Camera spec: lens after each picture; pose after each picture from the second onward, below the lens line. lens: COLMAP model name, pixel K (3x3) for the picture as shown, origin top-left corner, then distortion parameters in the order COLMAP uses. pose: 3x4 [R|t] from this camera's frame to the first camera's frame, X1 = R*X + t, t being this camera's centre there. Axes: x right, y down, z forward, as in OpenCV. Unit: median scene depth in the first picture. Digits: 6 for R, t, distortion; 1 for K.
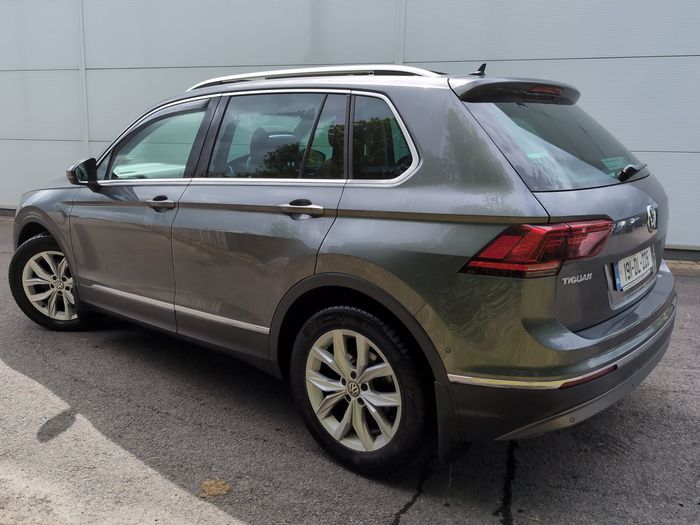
lens RADIAL K [[596.1, 0, 350.0], [0, 596.1, 262.5], [0, 0, 1]] dist [0.003736, 0.005902]
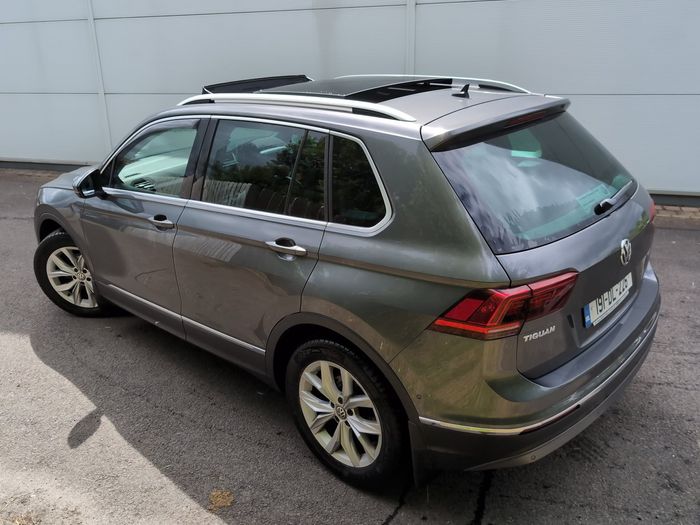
lens RADIAL K [[596.1, 0, 350.0], [0, 596.1, 262.5], [0, 0, 1]] dist [0.003736, 0.005902]
pose [[0.997988, -0.023309, -0.058966, 0.090233], [0.032129, 0.987647, 0.153365, -0.218619], [0.054663, -0.154951, 0.986409, -0.032702]]
